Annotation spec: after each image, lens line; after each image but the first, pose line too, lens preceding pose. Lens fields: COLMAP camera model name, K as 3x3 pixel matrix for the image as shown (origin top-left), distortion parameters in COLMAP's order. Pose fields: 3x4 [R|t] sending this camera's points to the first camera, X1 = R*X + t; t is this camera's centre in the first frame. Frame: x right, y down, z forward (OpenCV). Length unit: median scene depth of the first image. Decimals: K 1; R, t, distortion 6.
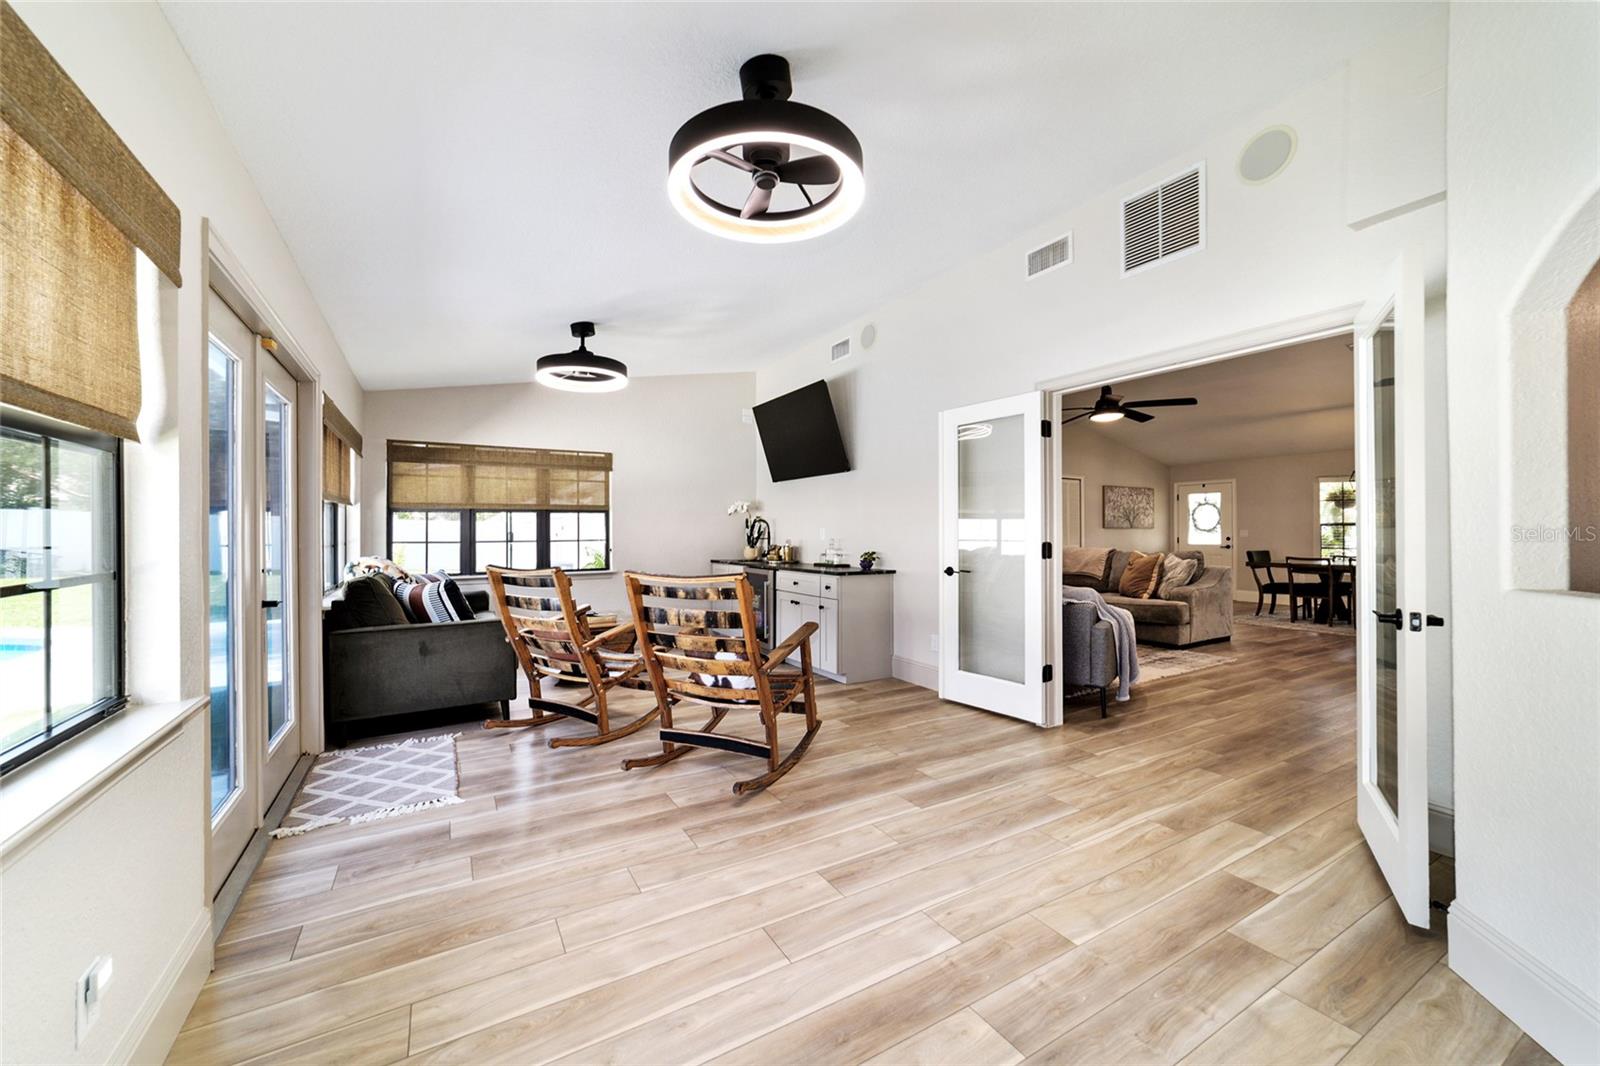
lens RADIAL K [[613.6, 0, 797.4], [0, 613.6, 529.1], [0, 0, 1]] dist [-0.017833, 0.008347]
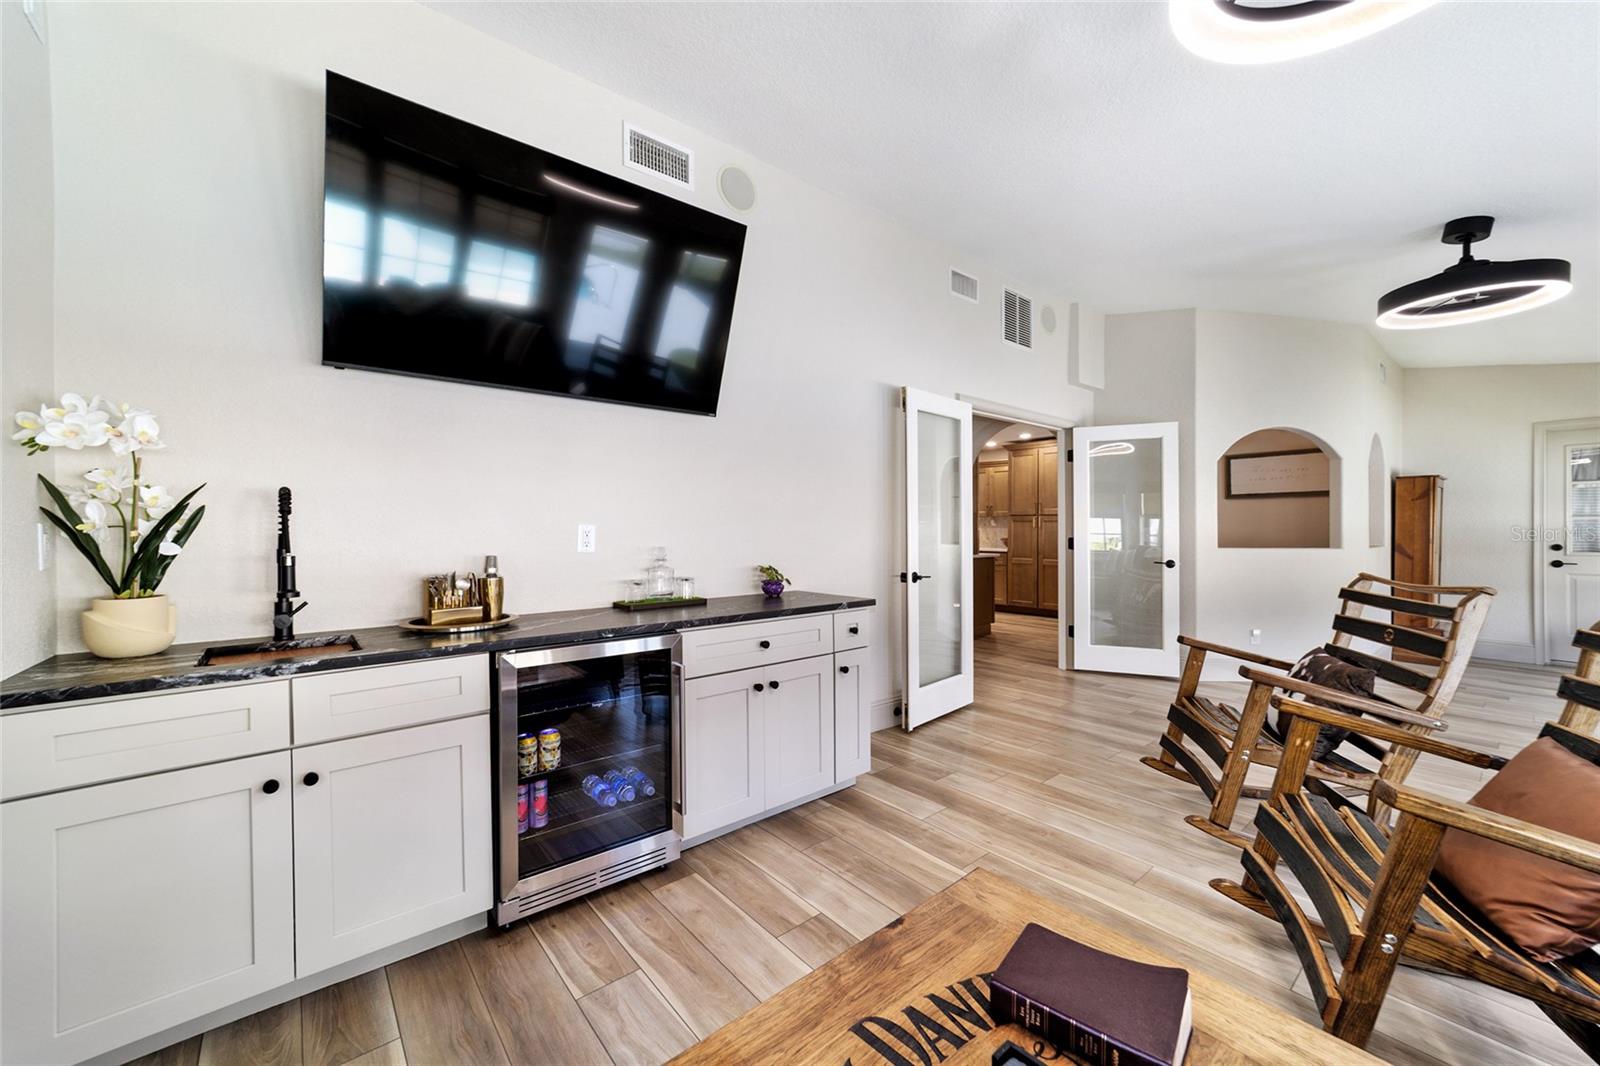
lens RADIAL K [[613.6, 0, 797.4], [0, 613.6, 529.1], [0, 0, 1]] dist [-0.017833, 0.008347]
pose [[-0.171473, -0.000085, 0.985189, -0.393230], [-0.004442, 0.999990, -0.000687, 0.003243], [-0.985179, -0.004493, -0.171472, 0.912171]]
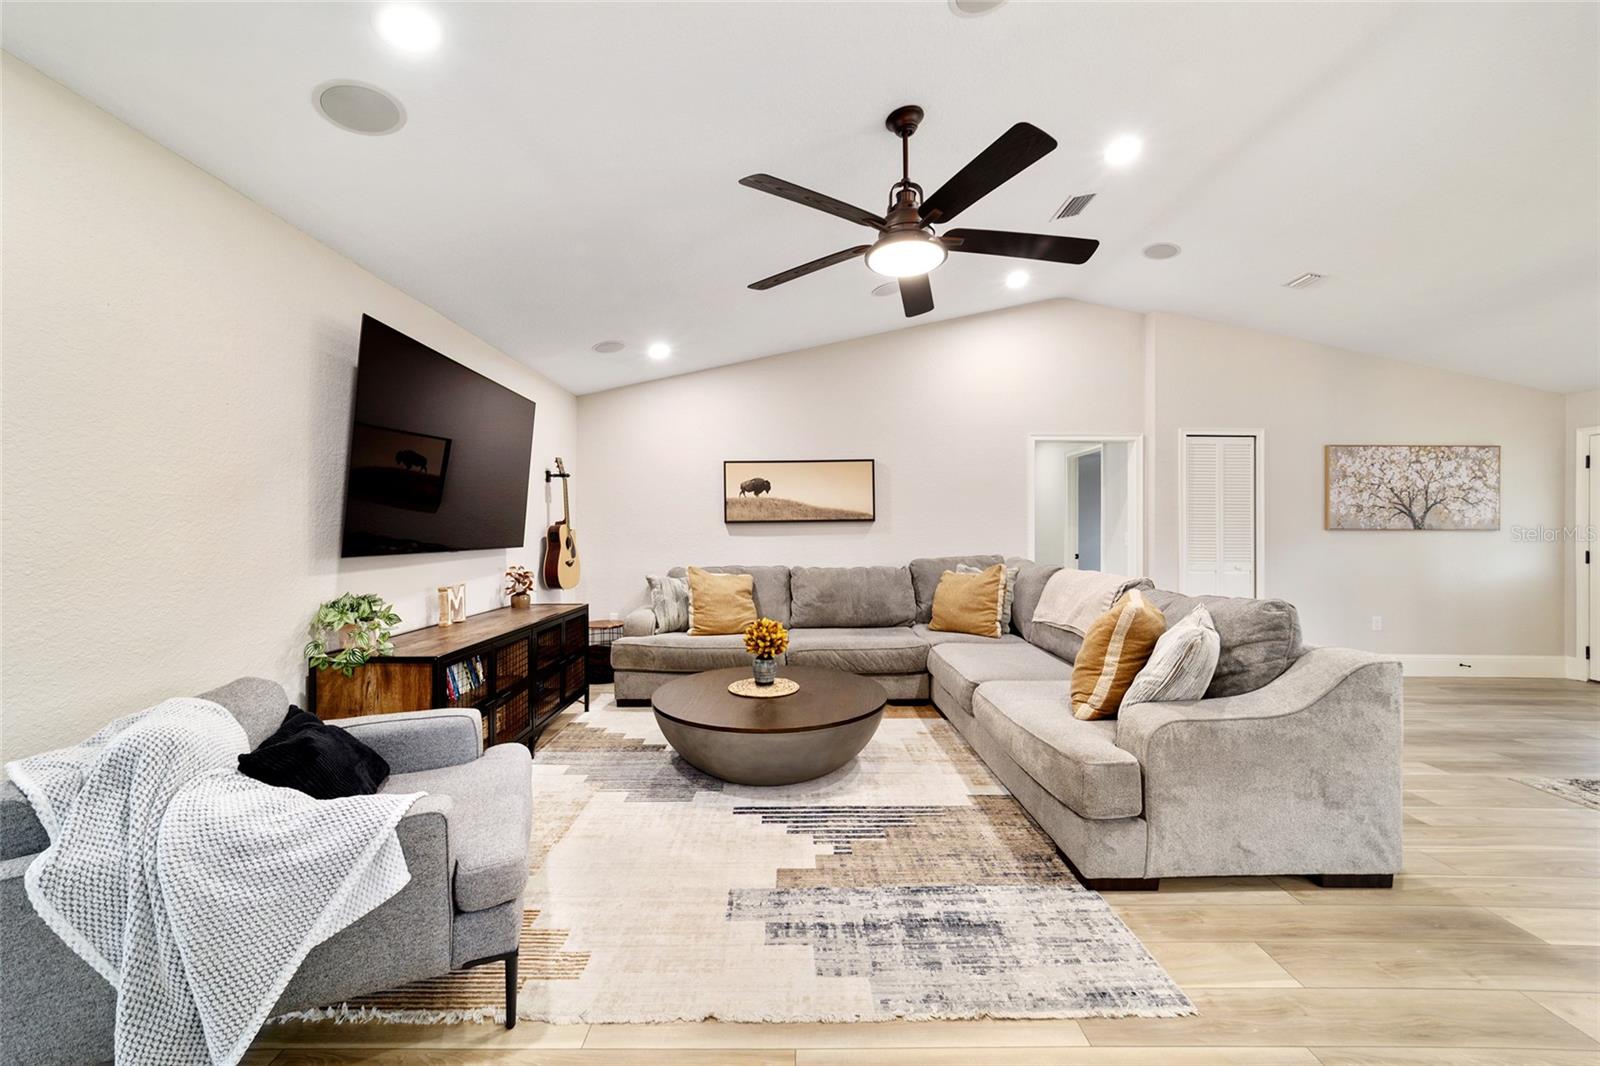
lens RADIAL K [[613.6, 0, 797.4], [0, 613.6, 529.1], [0, 0, 1]] dist [-0.017833, 0.008347]
pose [[0.868172, 0.001420, -0.496261, 0.646116], [0.000089, 0.999995, 0.003018, -0.007063], [0.496263, -0.002664, 0.868168, 0.614681]]
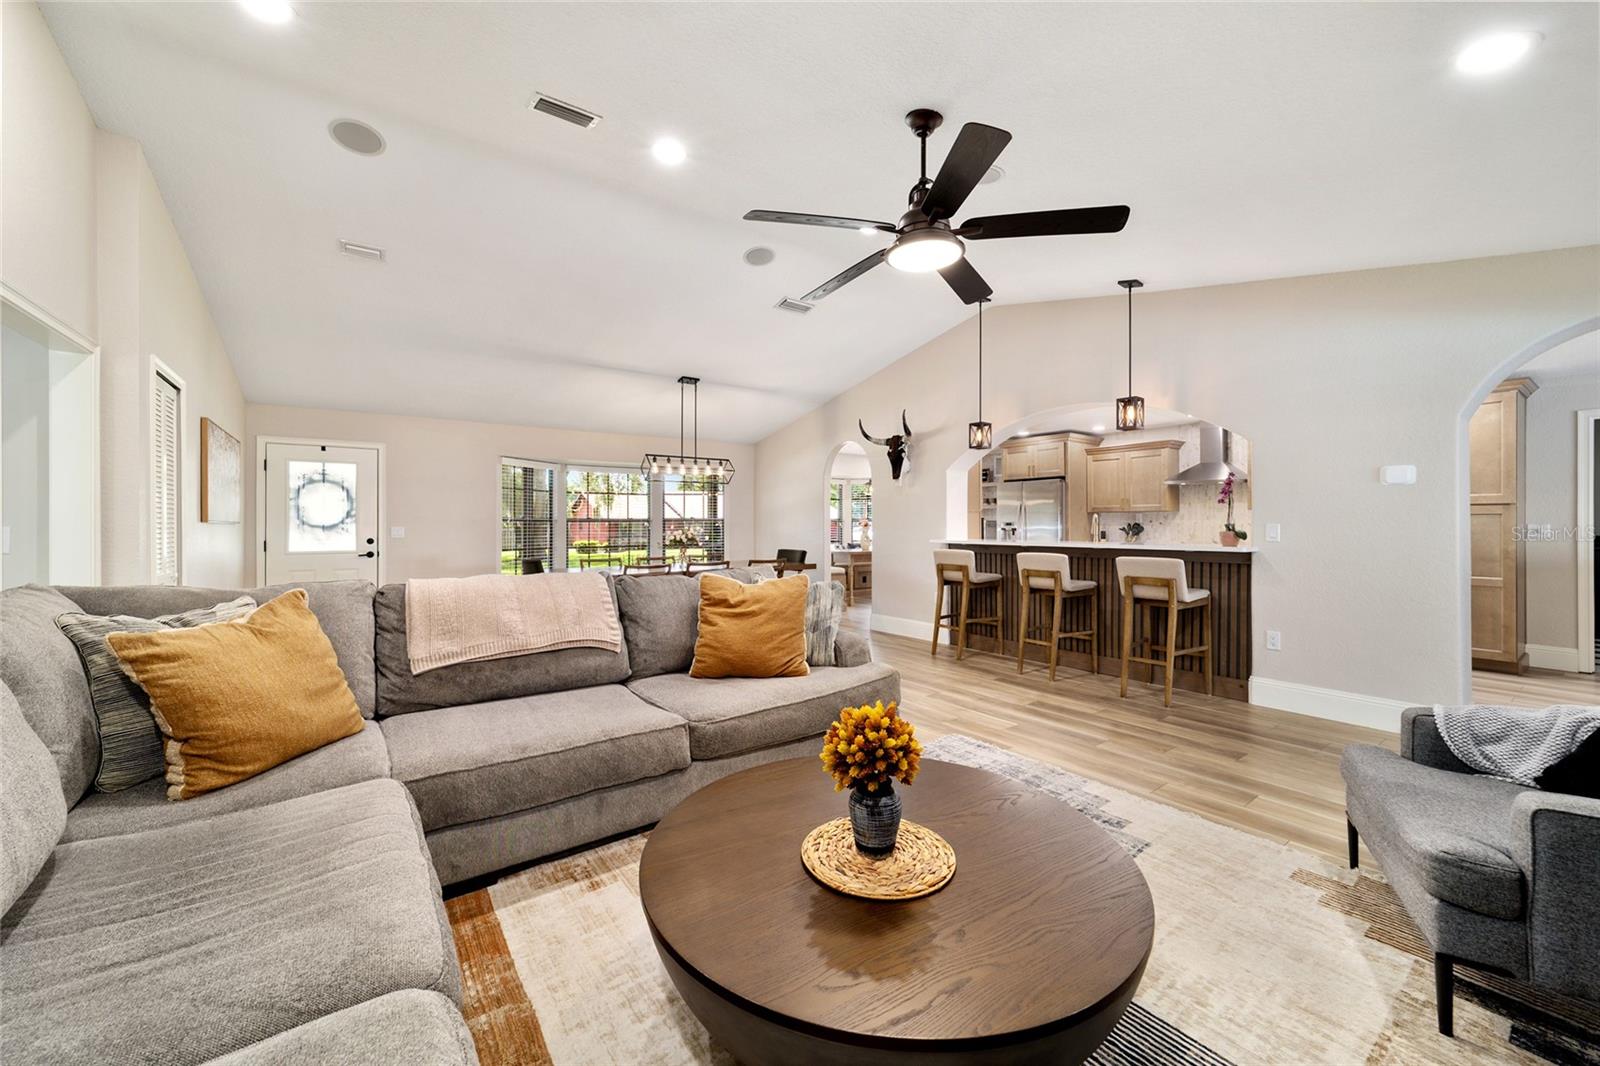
lens RADIAL K [[613.6, 0, 797.4], [0, 613.6, 529.1], [0, 0, 1]] dist [-0.017833, 0.008347]
pose [[-0.109519, -0.004758, 0.993973, 0.104260], [-0.002502, 0.999987, 0.004511, 0.000082], [-0.993982, -0.001993, -0.109530, 1.133231]]
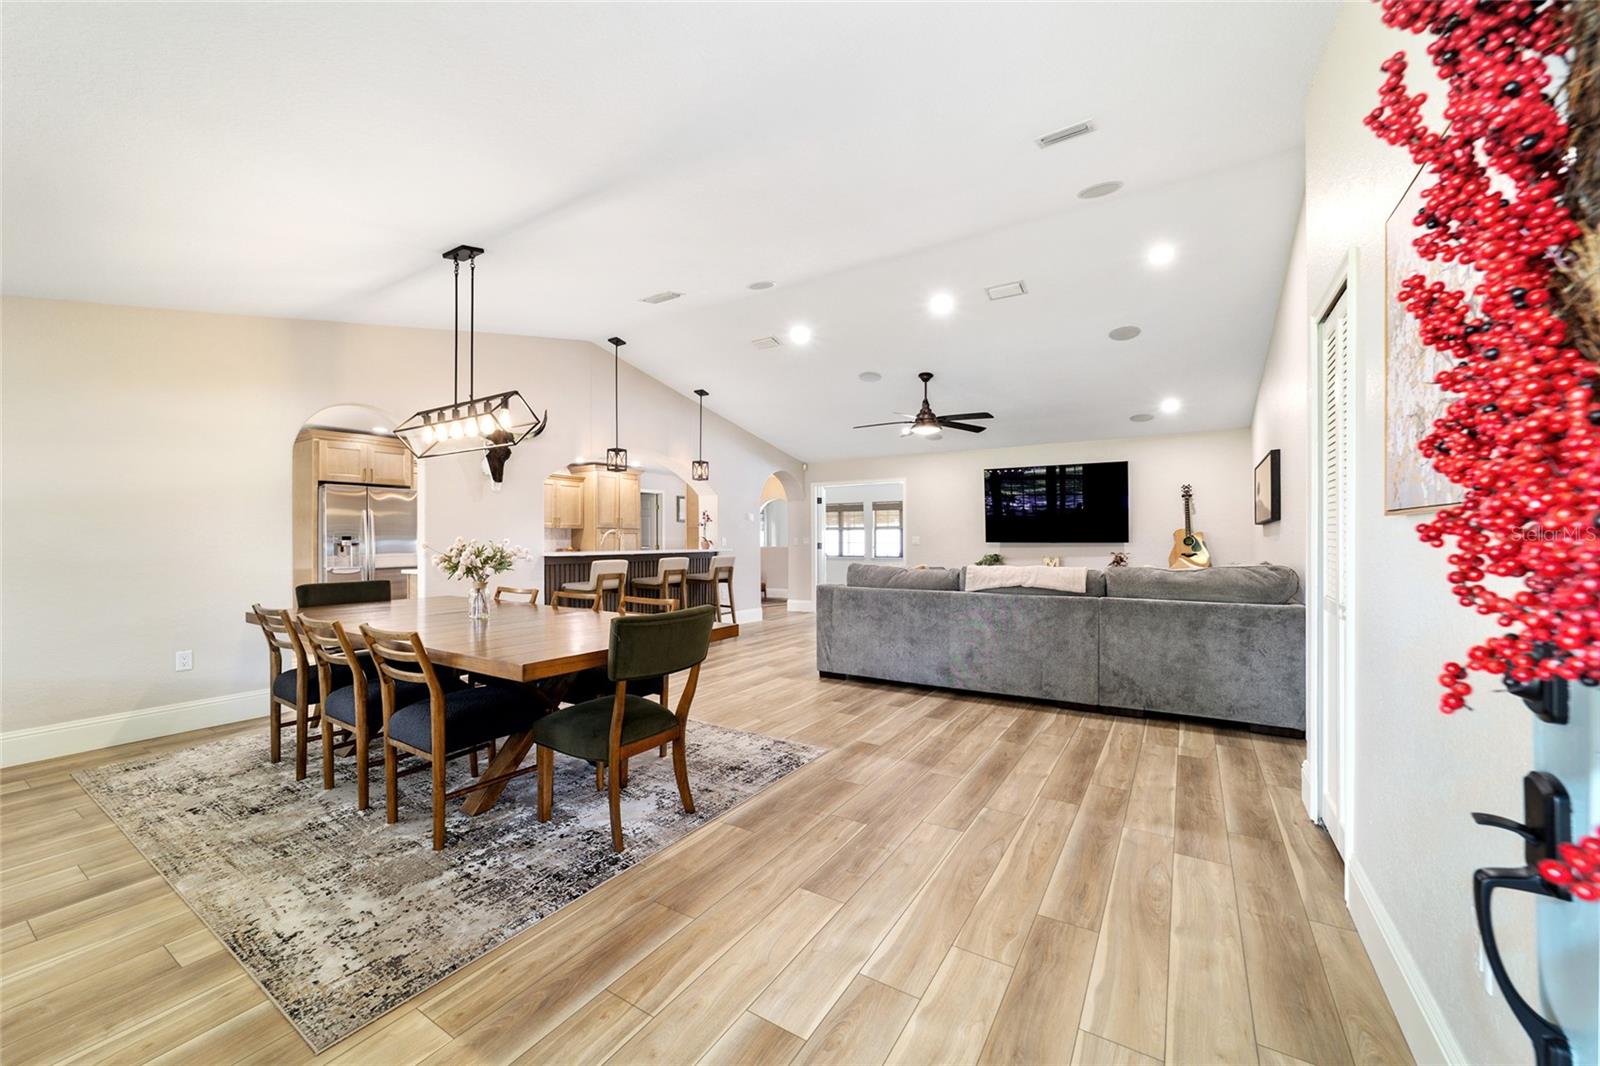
lens RADIAL K [[613.6, 0, 797.4], [0, 613.6, 529.1], [0, 0, 1]] dist [-0.017833, 0.008347]
pose [[-0.886634, -0.001464, -0.462469, 1.192929], [0.007304, 0.999826, -0.017168, 0.002616], [0.462414, -0.018600, -0.886469, 1.834058]]
